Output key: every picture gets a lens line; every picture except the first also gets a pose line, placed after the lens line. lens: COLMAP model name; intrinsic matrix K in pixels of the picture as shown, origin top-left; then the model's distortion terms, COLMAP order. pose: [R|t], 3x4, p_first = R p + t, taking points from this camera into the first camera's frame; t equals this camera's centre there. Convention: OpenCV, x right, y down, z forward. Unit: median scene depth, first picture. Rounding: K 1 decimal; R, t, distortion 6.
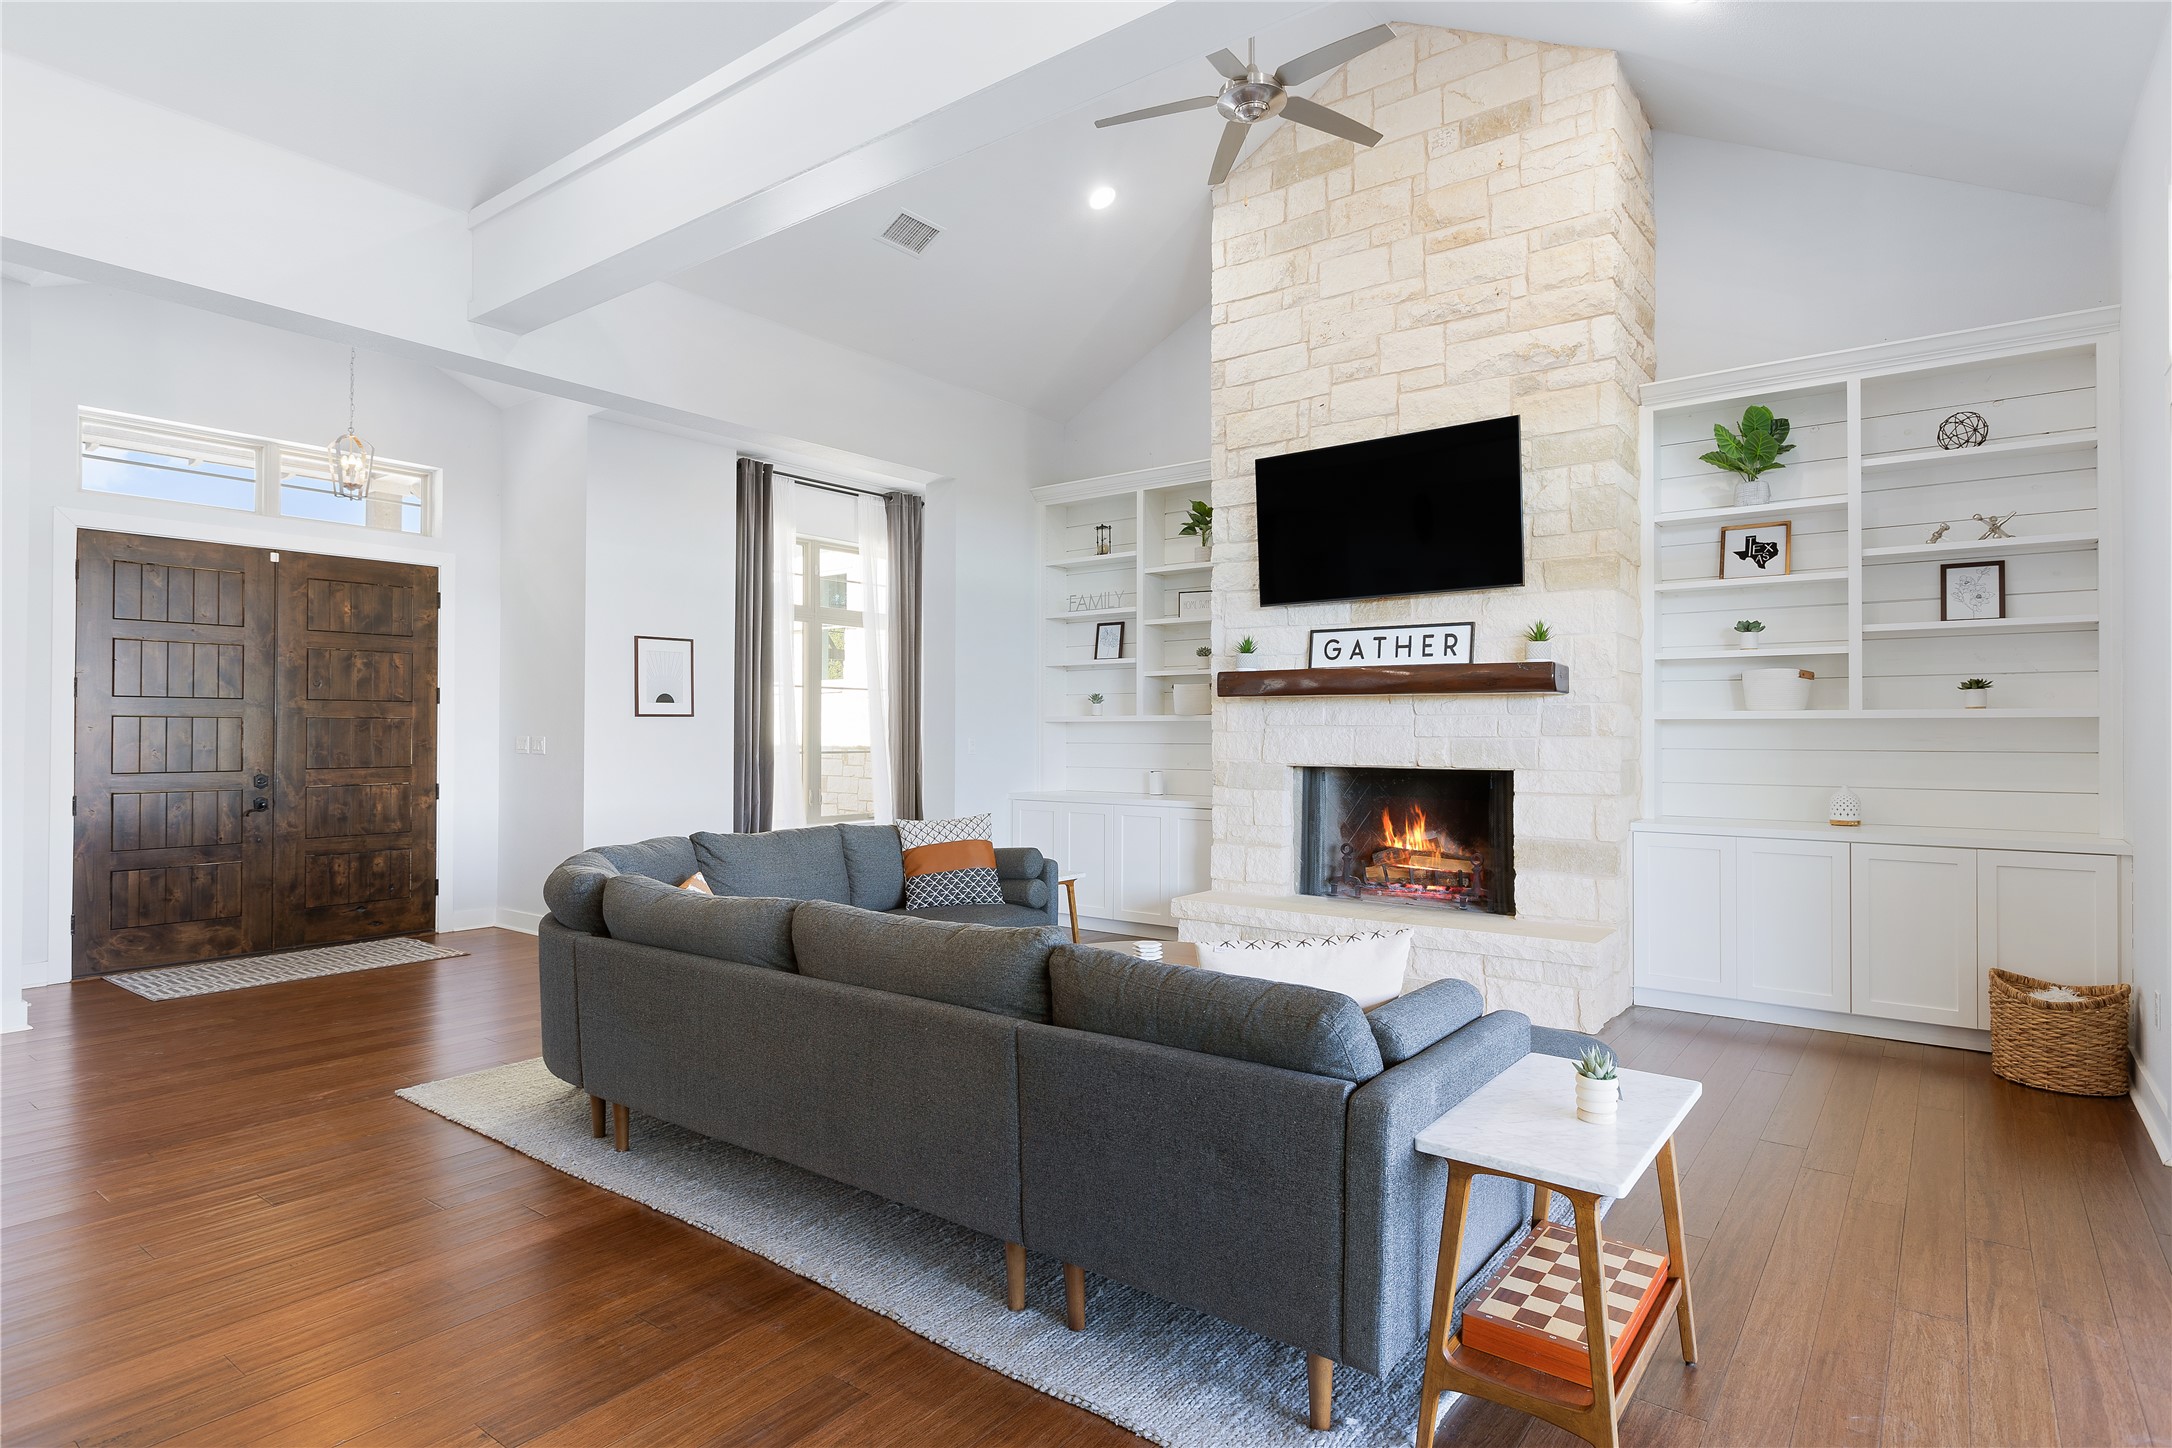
lens RADIAL K [[1152.5, 0, 1086.0], [0, 1152.5, 724.0], [0, 0, 1]] dist [-0.004996, -0.000470]
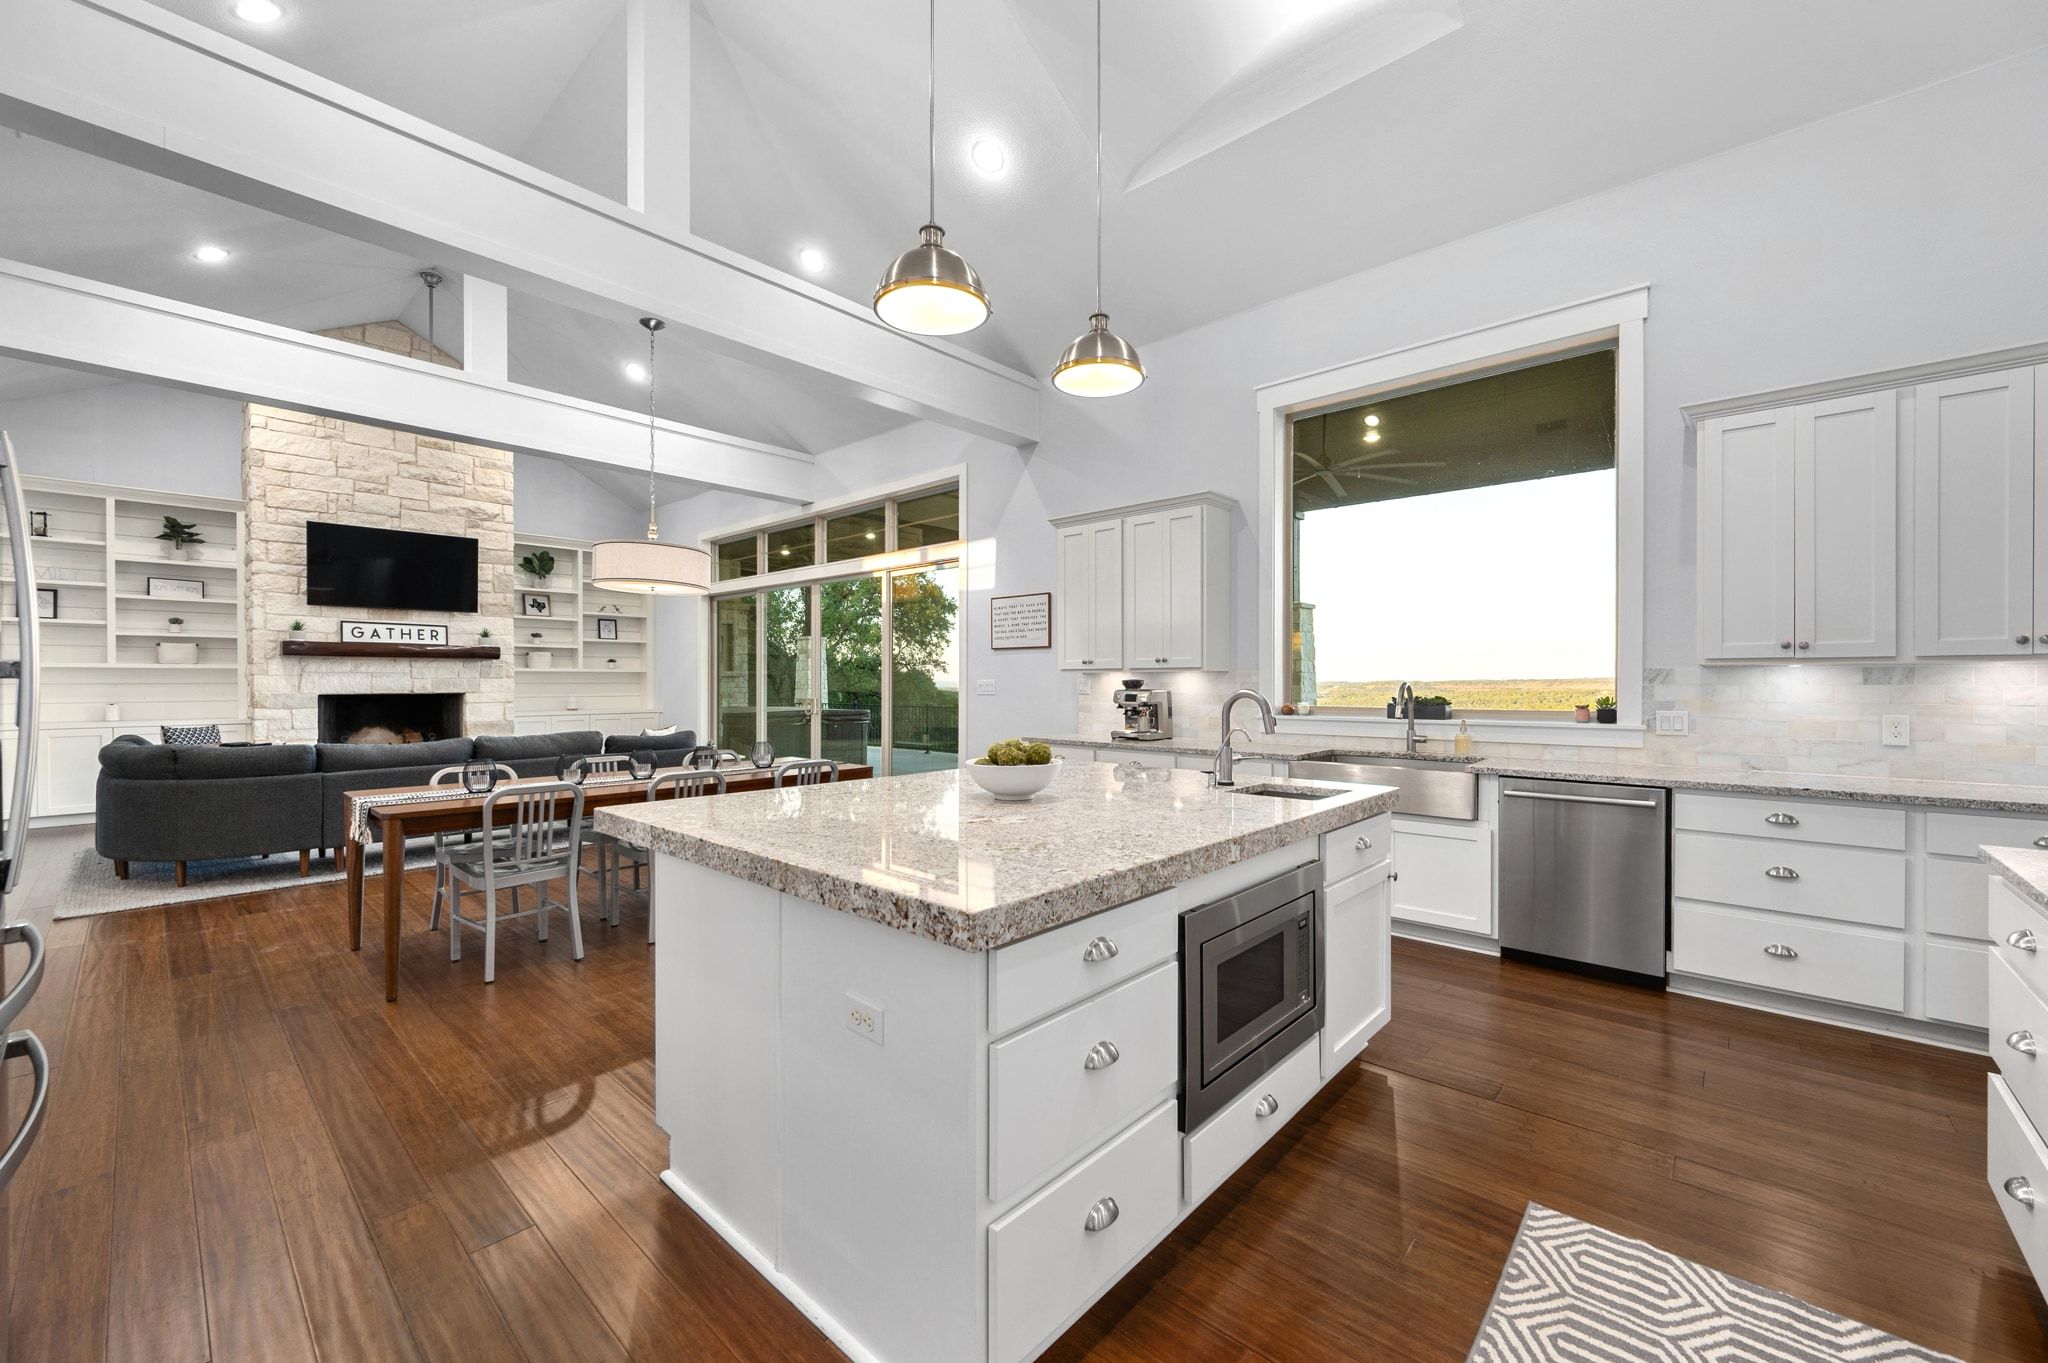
lens RADIAL K [[811.1, 0, 1024.0], [0, 811.1, 681.5], [0, 0, 1]] dist [-0.001332, -0.000159]
pose [[0.083566, -0.003468, 0.996496, -1.082927], [-0.010165, 0.999939, 0.004333, -0.000669], [-0.996450, -0.010491, 0.083526, -0.215088]]
